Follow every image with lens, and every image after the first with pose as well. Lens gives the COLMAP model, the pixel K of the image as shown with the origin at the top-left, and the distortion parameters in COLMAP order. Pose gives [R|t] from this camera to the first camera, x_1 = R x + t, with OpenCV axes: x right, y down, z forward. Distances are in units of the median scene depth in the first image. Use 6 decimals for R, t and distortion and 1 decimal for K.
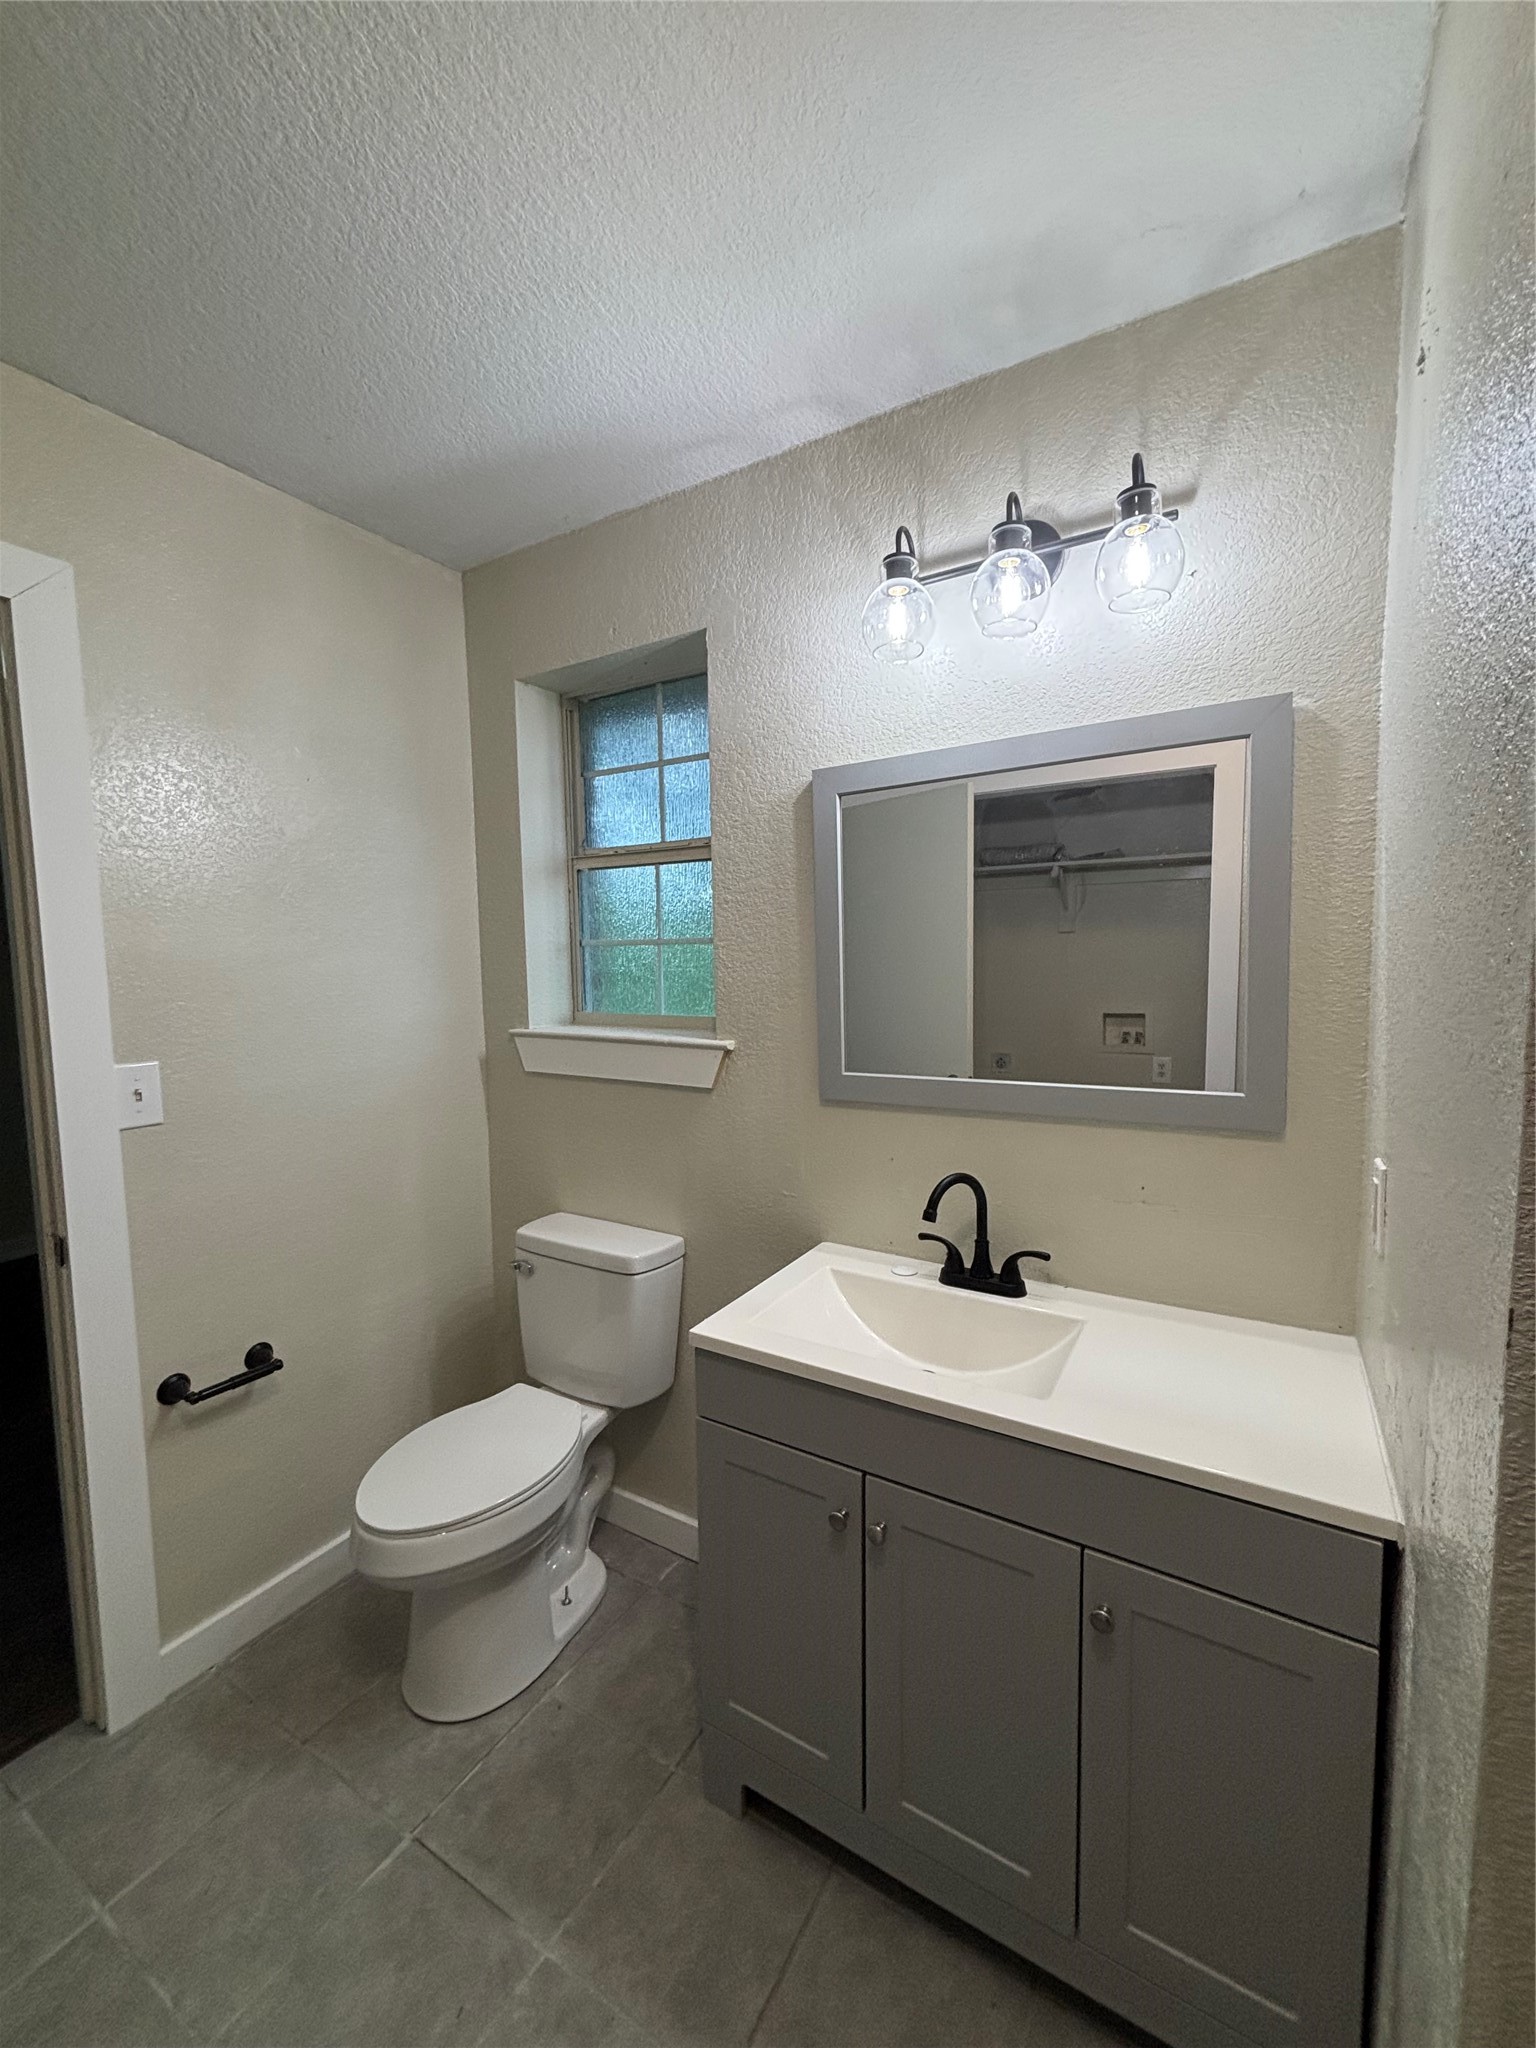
lens RADIAL K [[823.9, 0, 762.8], [0, 823.9, 1025.2], [0, 0, 1]] dist [-0.006980, 0.000132]
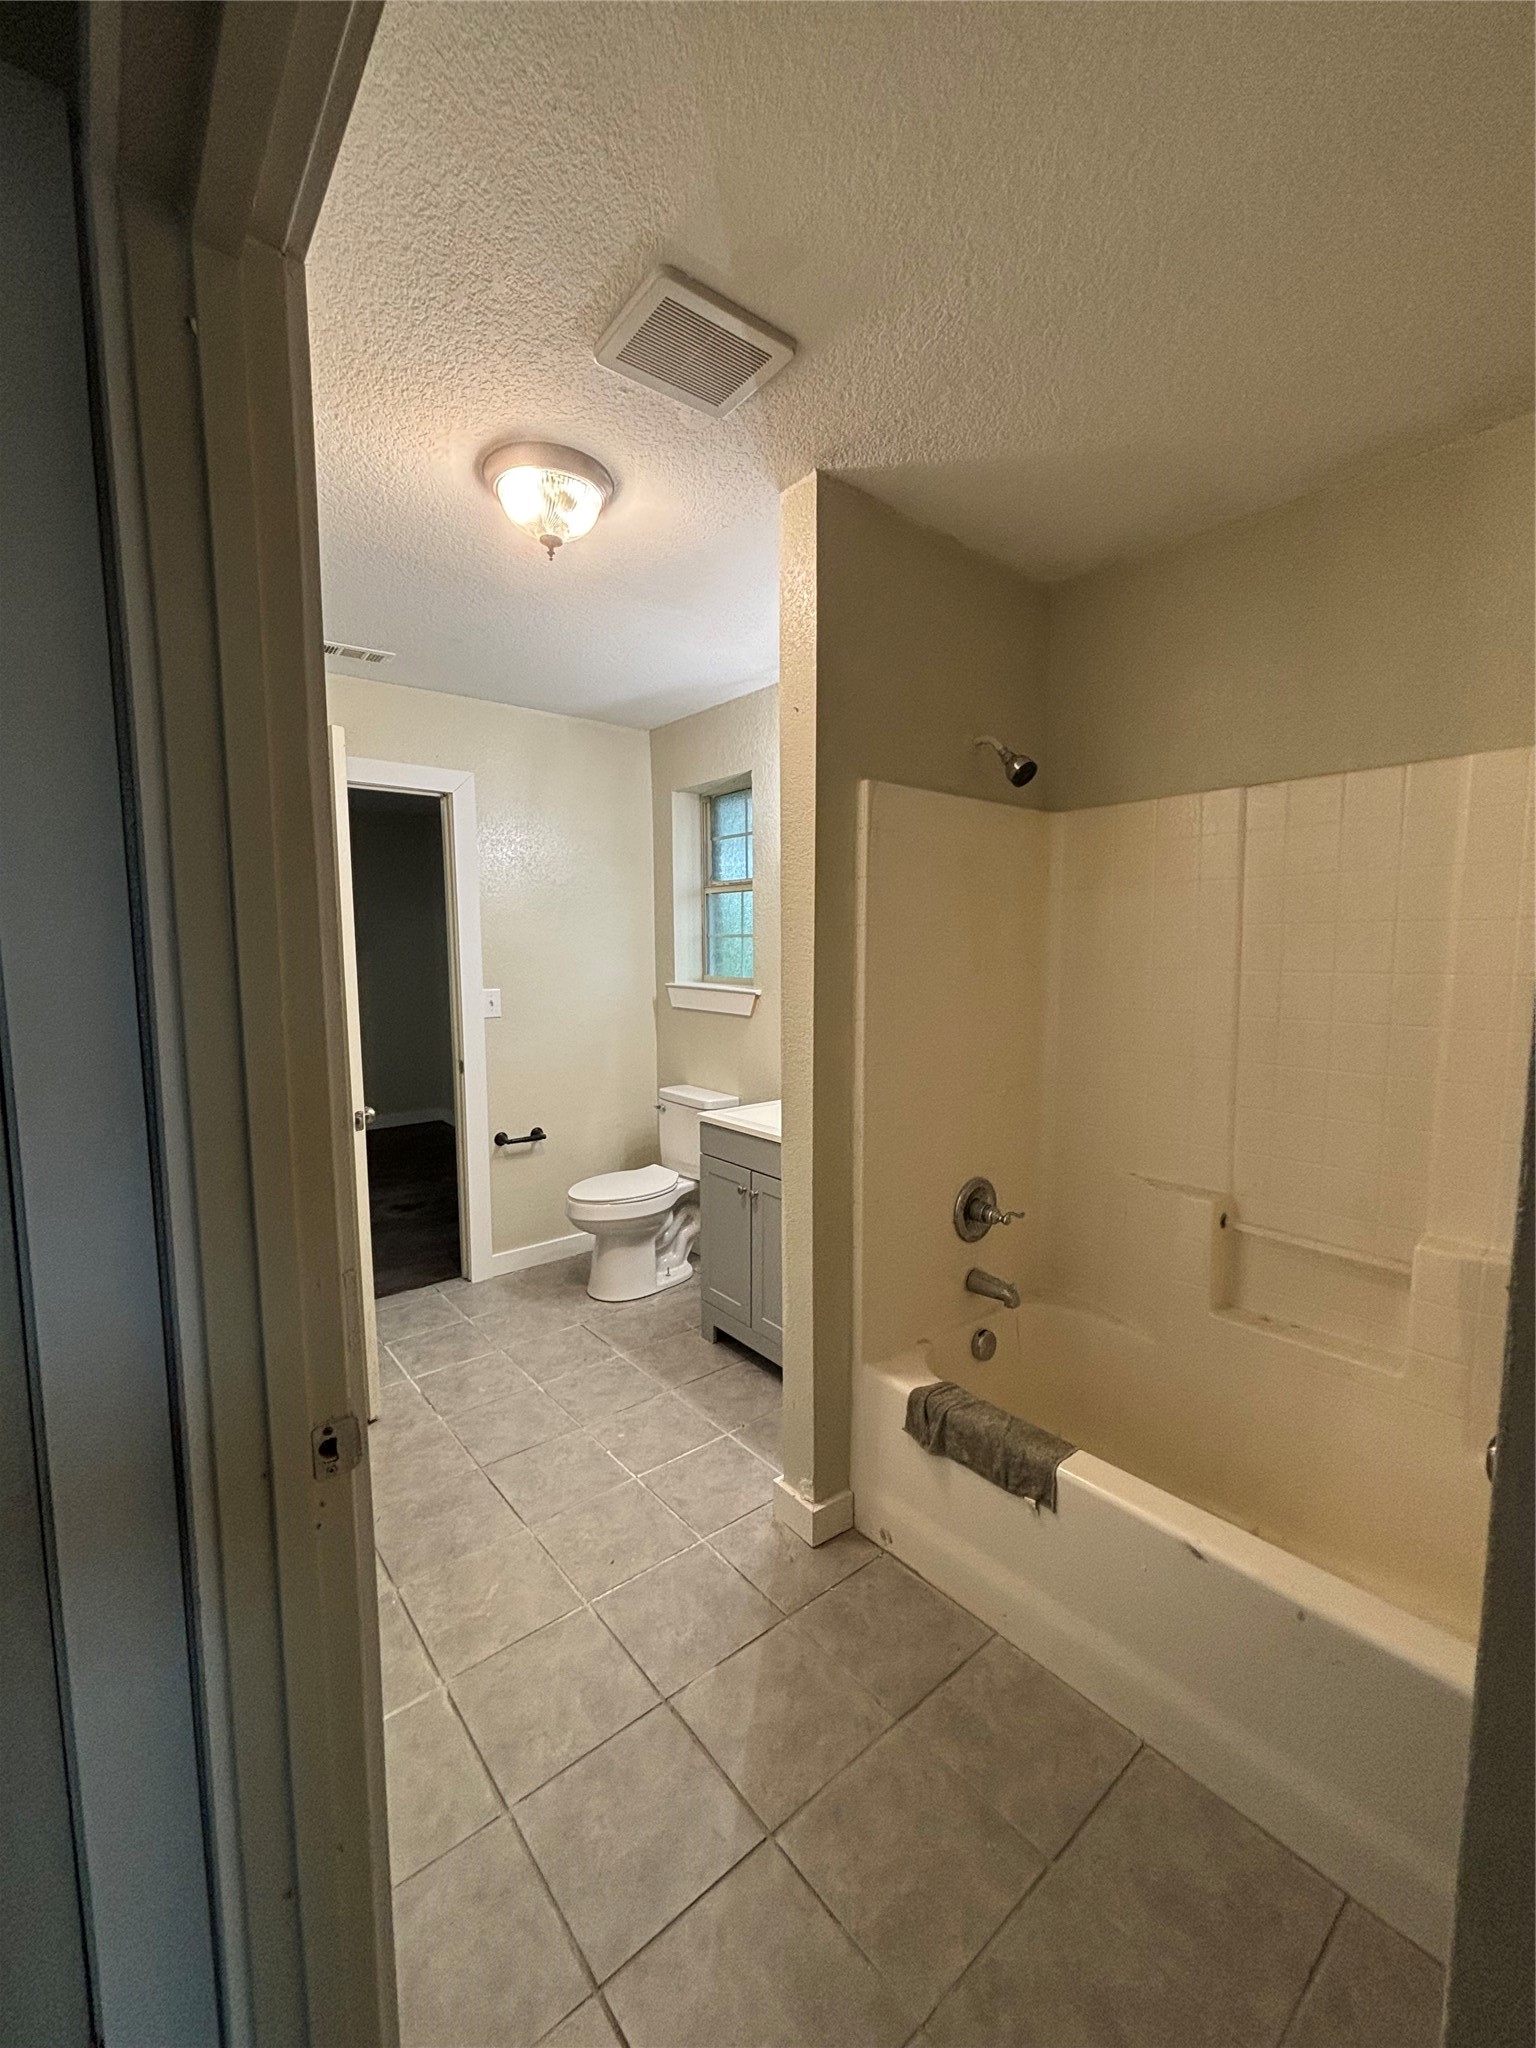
lens RADIAL K [[827.1, 0, 775.5], [0, 827.1, 1032.7], [0, 0, 1]] dist [0.000414, 0.000162]
pose [[0.946583, 0.048464, -0.318798, 0.521408], [-0.039235, 0.998606, 0.035310, 0.041303], [0.320064, -0.020915, 0.947165, -0.667667]]
